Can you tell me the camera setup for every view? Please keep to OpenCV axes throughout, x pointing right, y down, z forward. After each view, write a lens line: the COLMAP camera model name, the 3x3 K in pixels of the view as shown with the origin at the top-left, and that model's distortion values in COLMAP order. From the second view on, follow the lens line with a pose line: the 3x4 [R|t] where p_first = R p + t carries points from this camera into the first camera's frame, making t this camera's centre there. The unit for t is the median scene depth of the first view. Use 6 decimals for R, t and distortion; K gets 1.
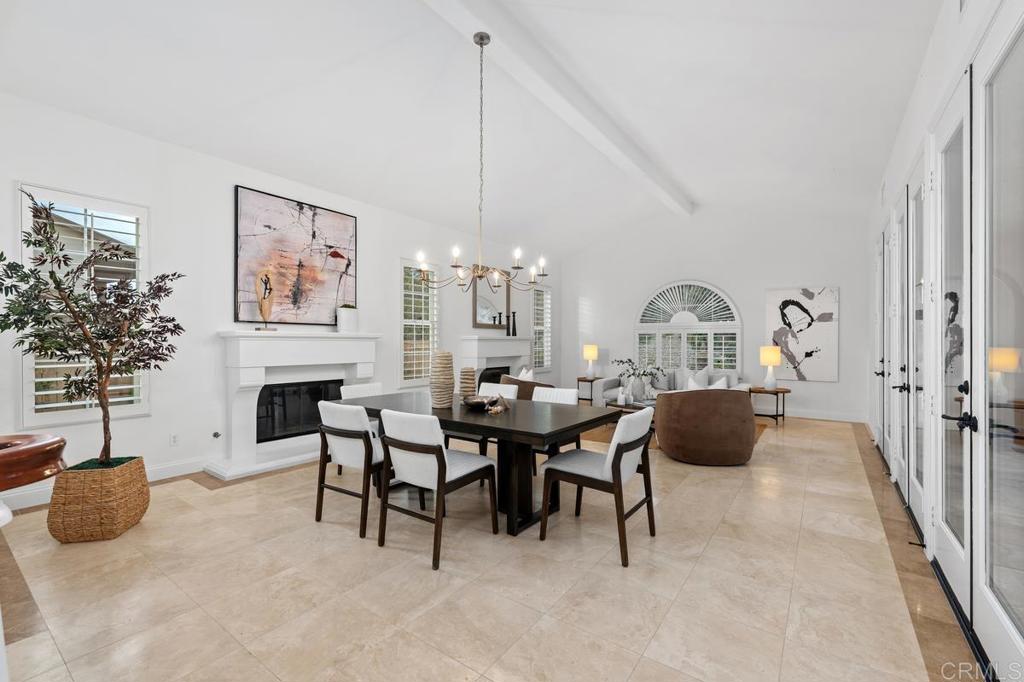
lens RADIAL K [[470.9, 0, 510.1], [0, 470.9, 340.5], [0, 0, 1]] dist [0.004758, 0.000672]
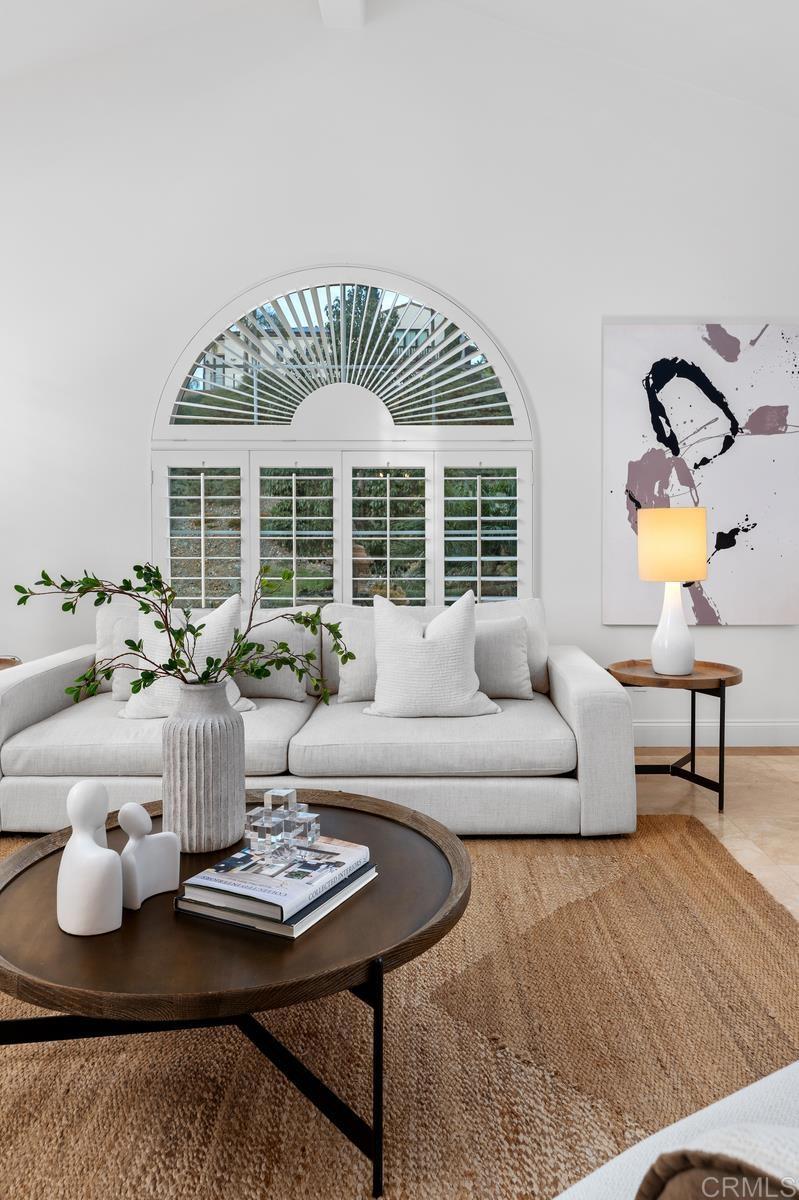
lens RADIAL K [[814.6, 0, 400.5], [0, 814.6, 594.2], [0, 0, 1]] dist [0.000811, -0.001118]
pose [[0.841214, -0.041662, 0.539094, 0.160356], [0.006507, 0.997735, 0.066951, 0.027384], [-0.540663, -0.052812, 0.839580, 0.649204]]
